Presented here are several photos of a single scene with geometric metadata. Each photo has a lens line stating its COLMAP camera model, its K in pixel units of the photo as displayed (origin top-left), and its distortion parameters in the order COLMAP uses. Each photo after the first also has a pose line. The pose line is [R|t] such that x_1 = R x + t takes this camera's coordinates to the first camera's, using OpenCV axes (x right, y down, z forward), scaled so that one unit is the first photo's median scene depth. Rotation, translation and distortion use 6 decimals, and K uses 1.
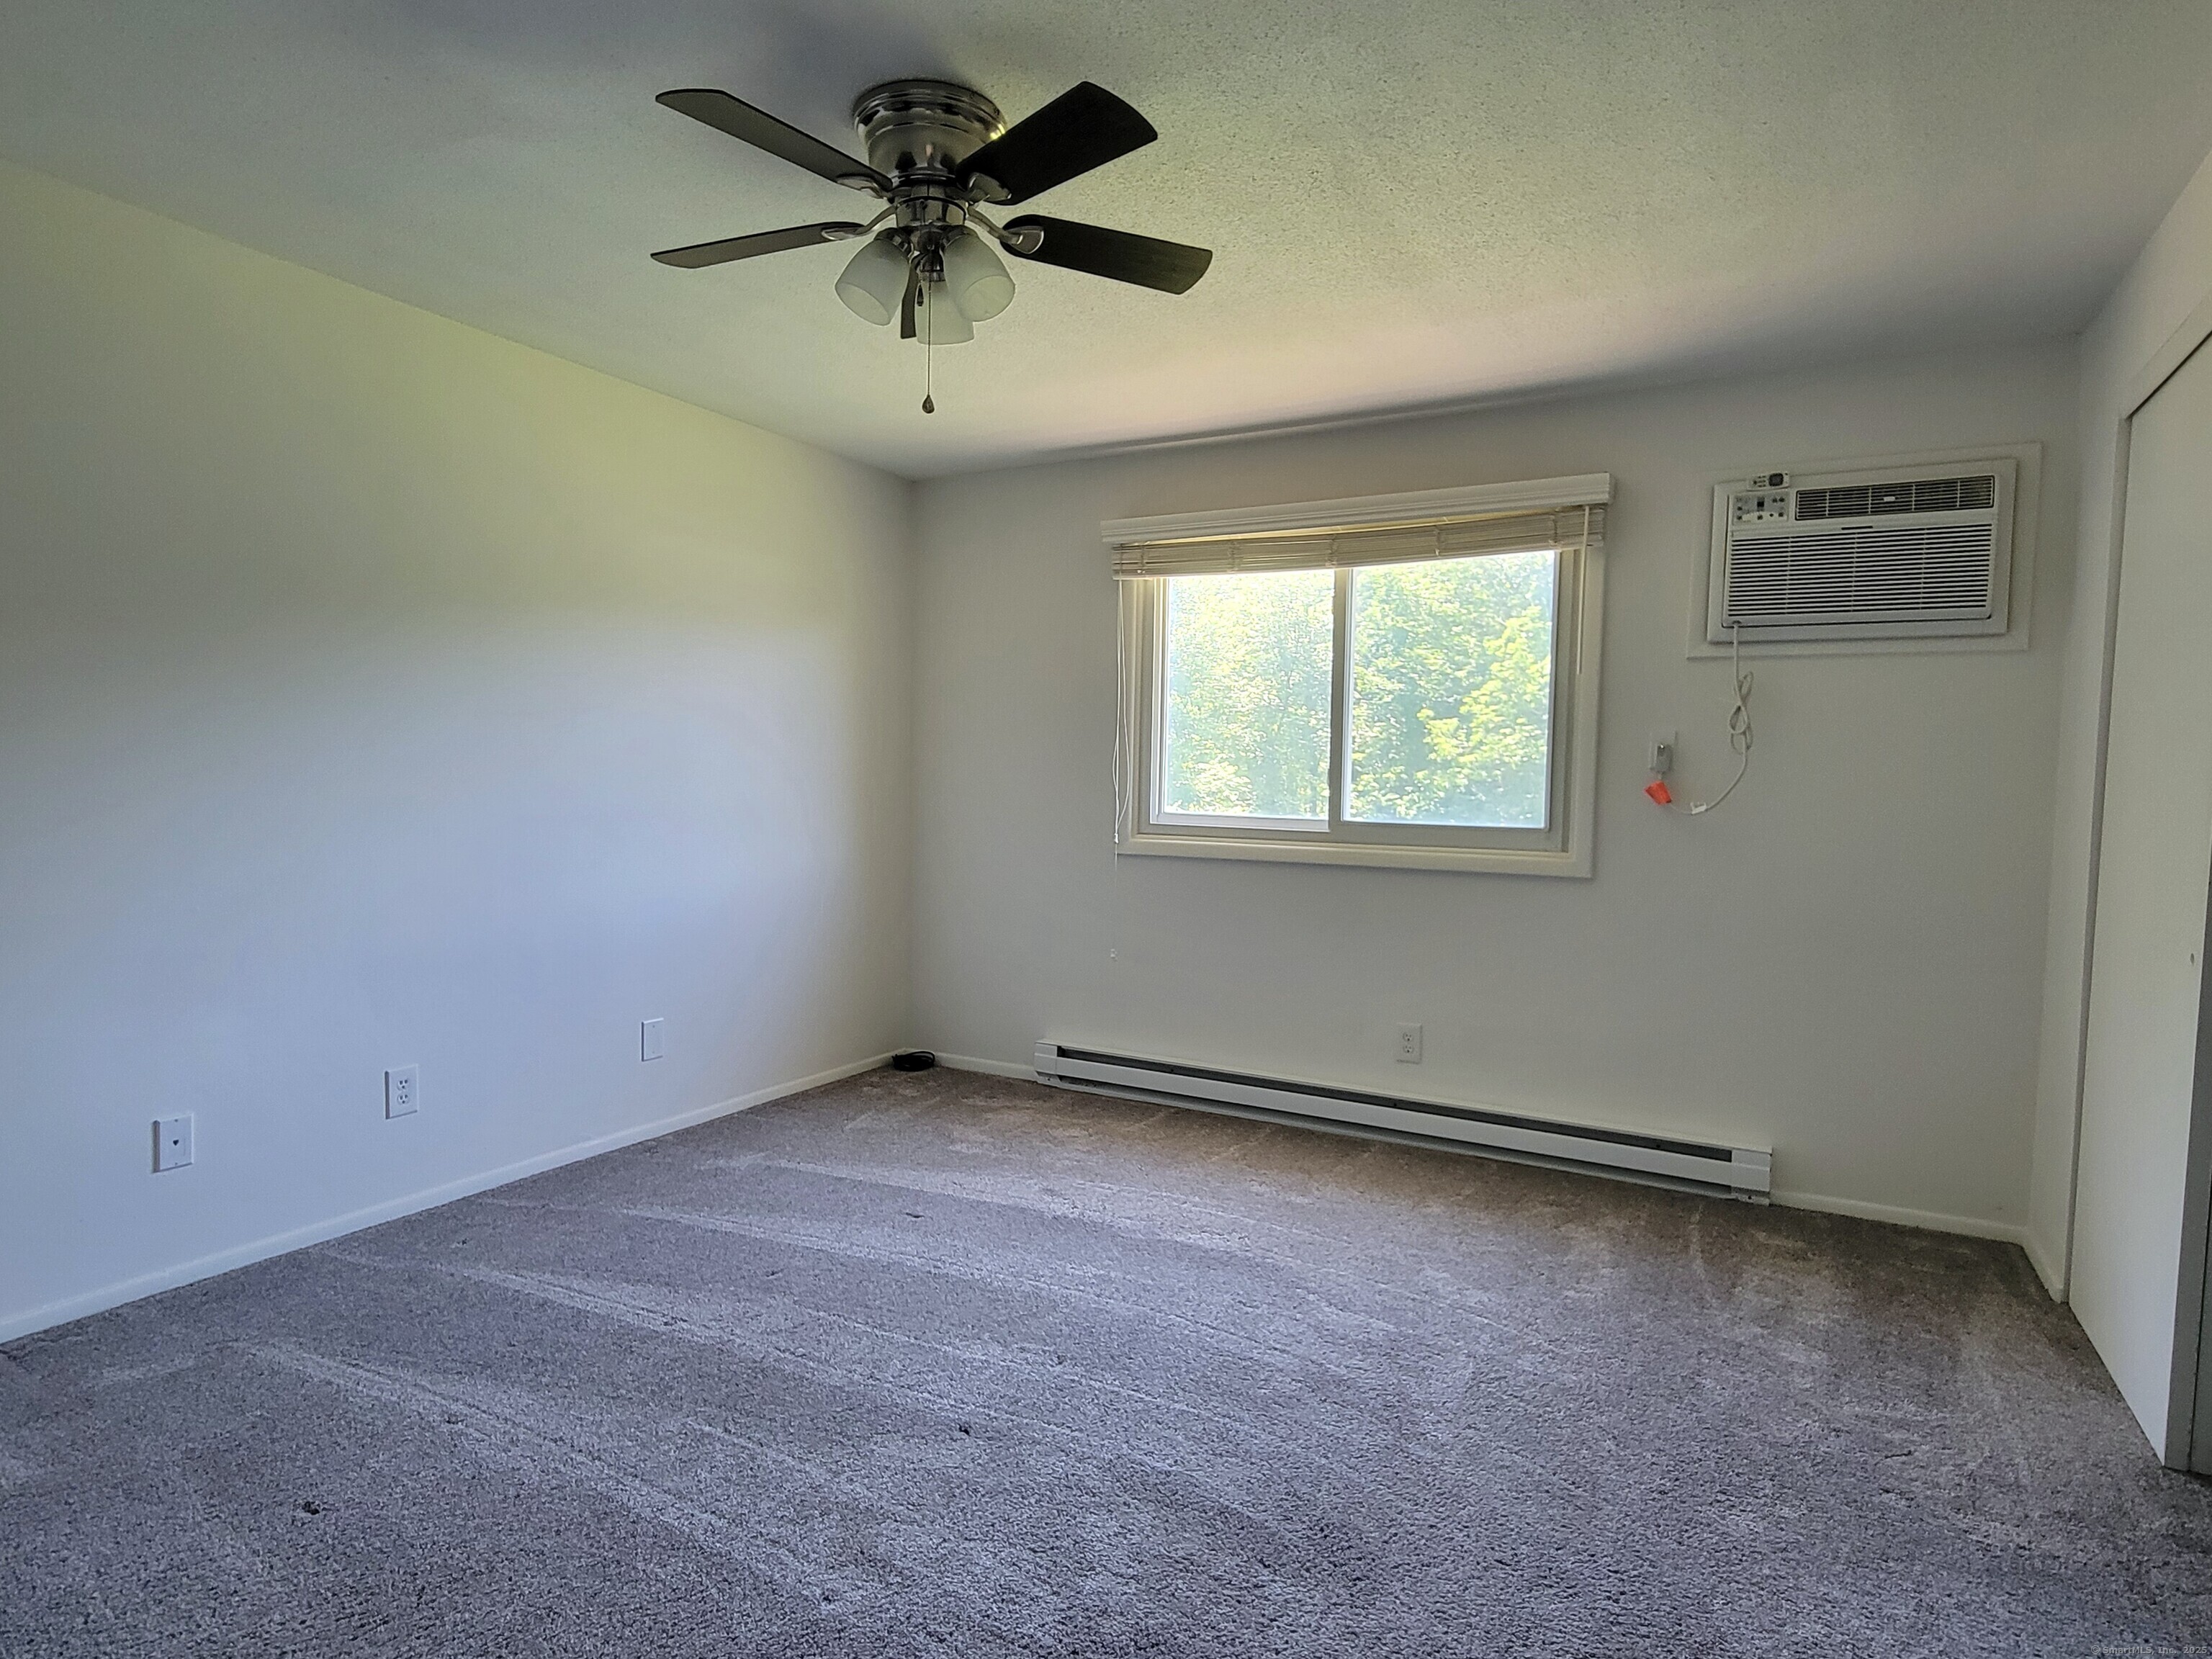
lens RADIAL K [[1226.7, 0, 1115.3], [0, 1226.7, 834.3], [0, 0, 1]] dist [0.015398, -0.007304]
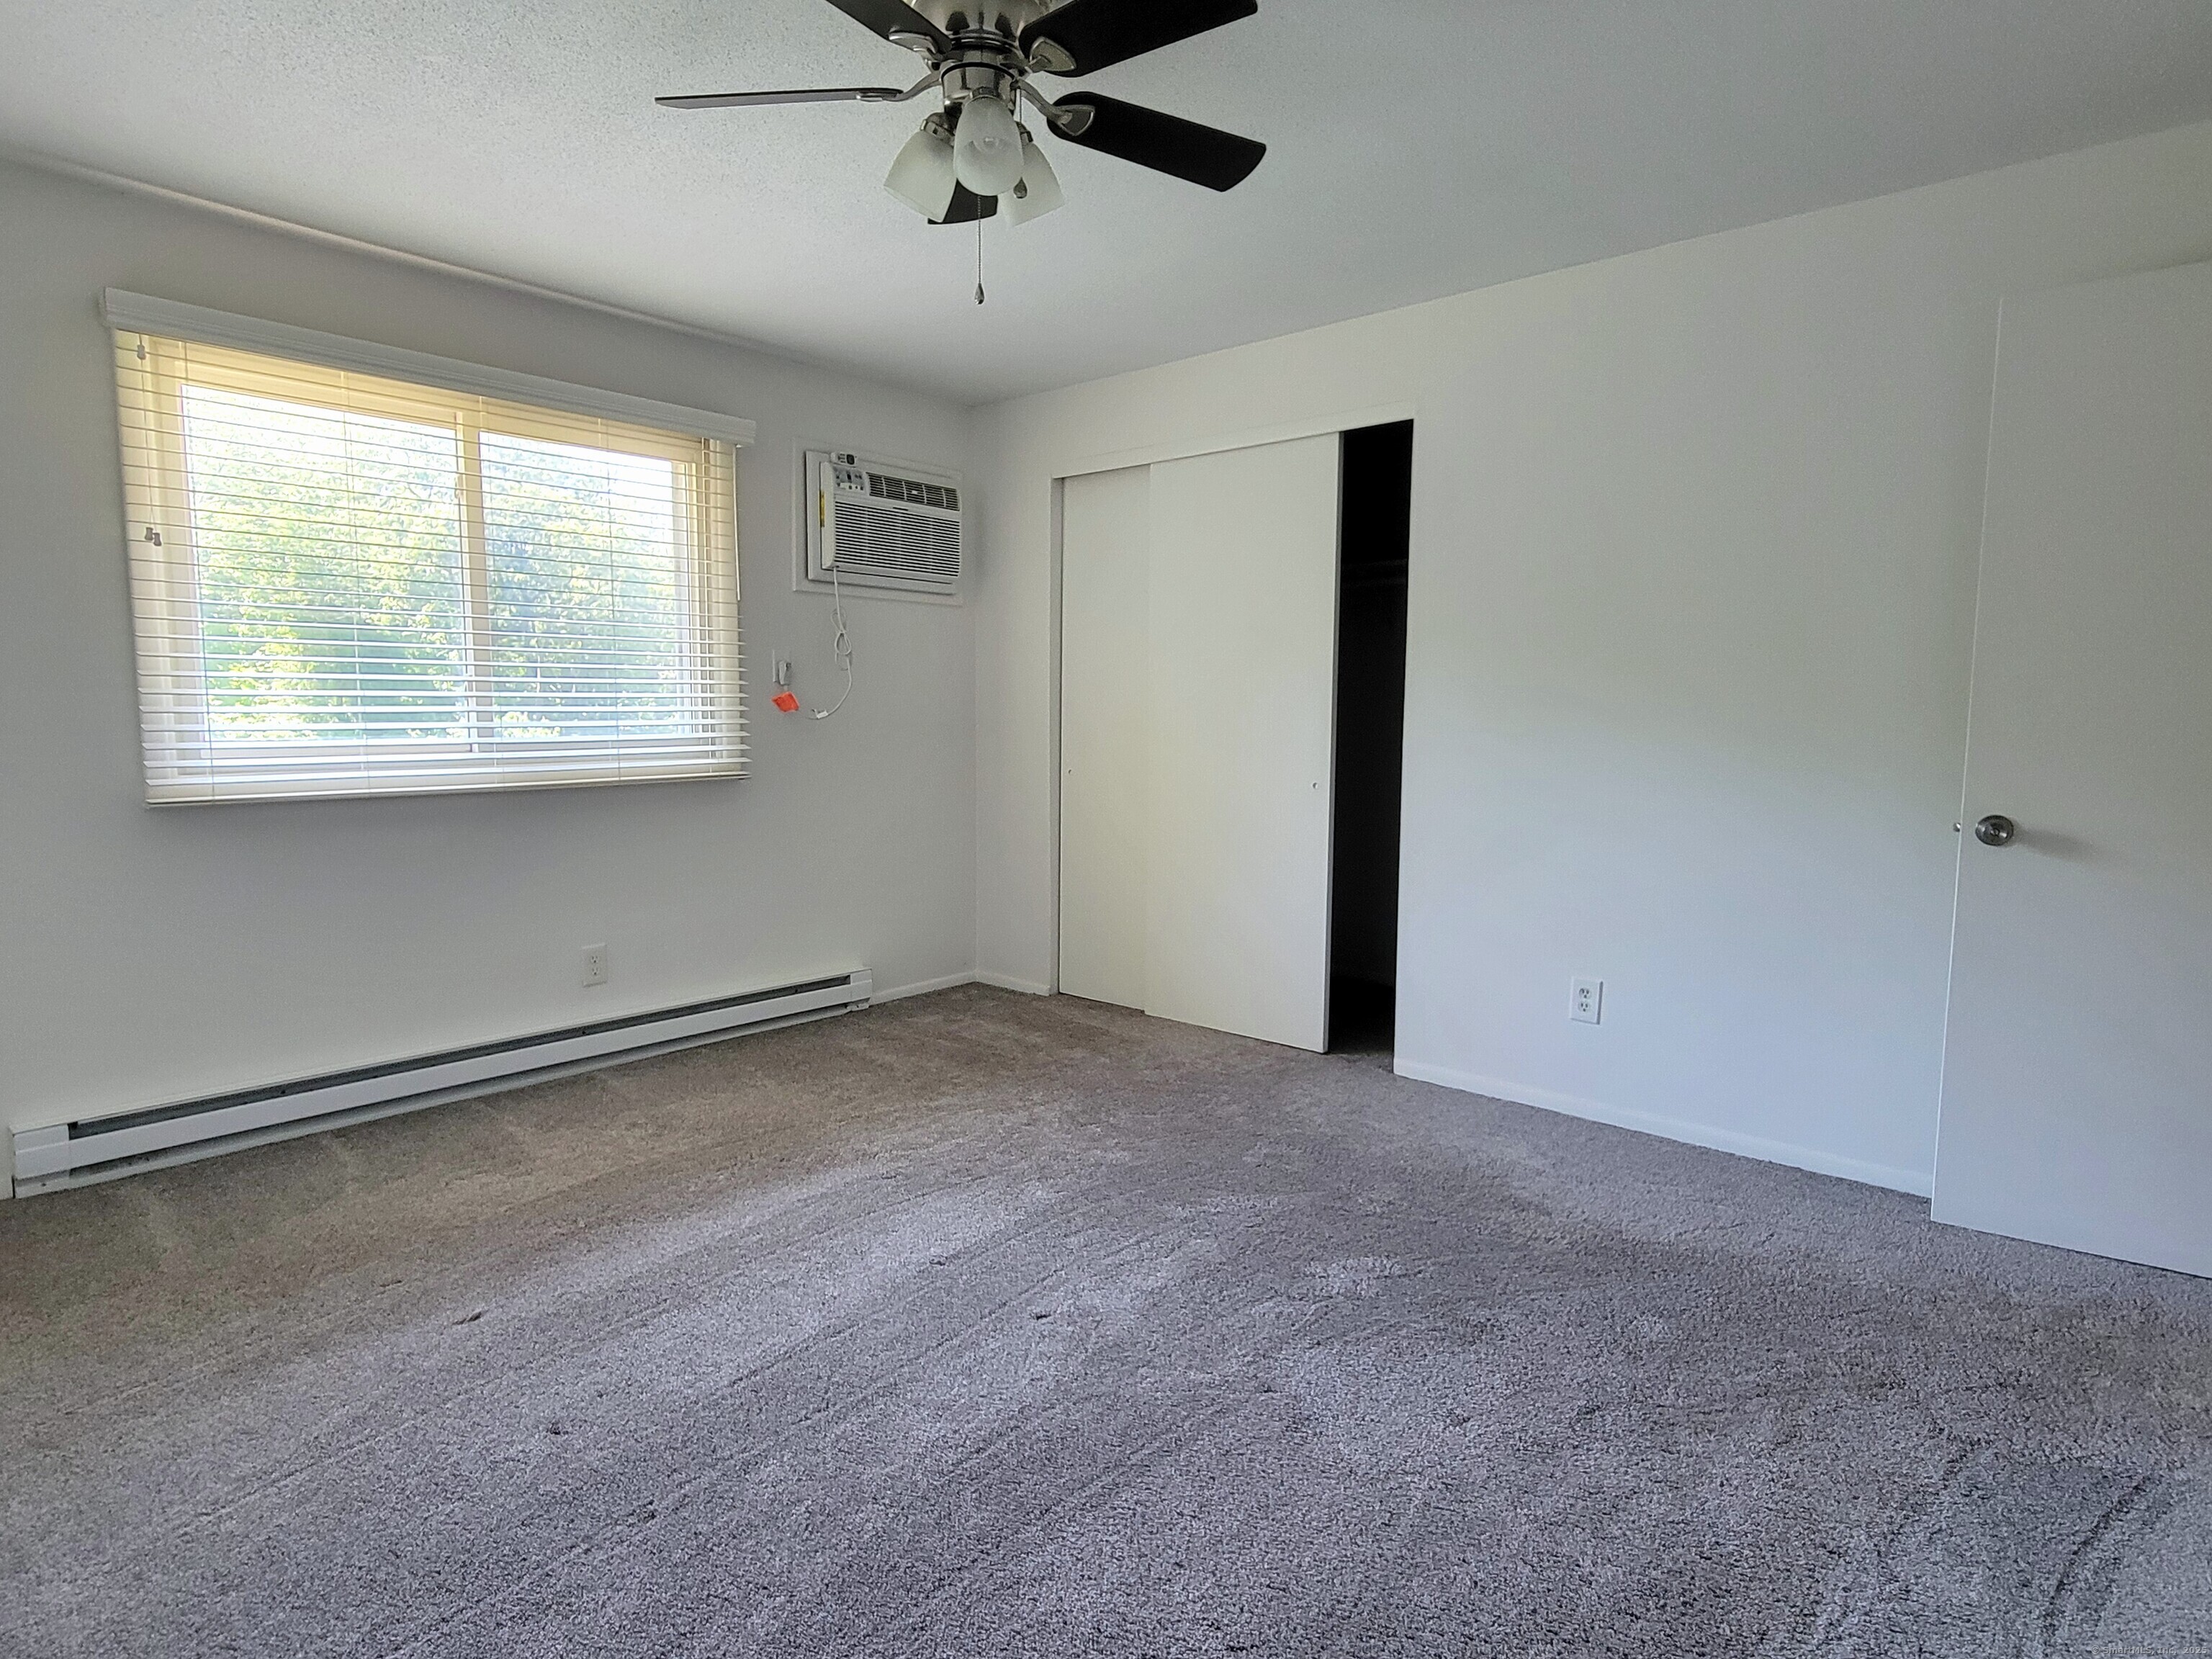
lens RADIAL K [[1226.7, 0, 1107.9], [0, 1226.7, 833.0], [0, 0, 1]] dist [0.015398, -0.007304]
pose [[0.209426, -0.120359, 0.970389, -0.713632], [0.045812, 0.992514, 0.113216, -0.029781], [-0.976751, 0.020745, 0.213372, 0.462086]]
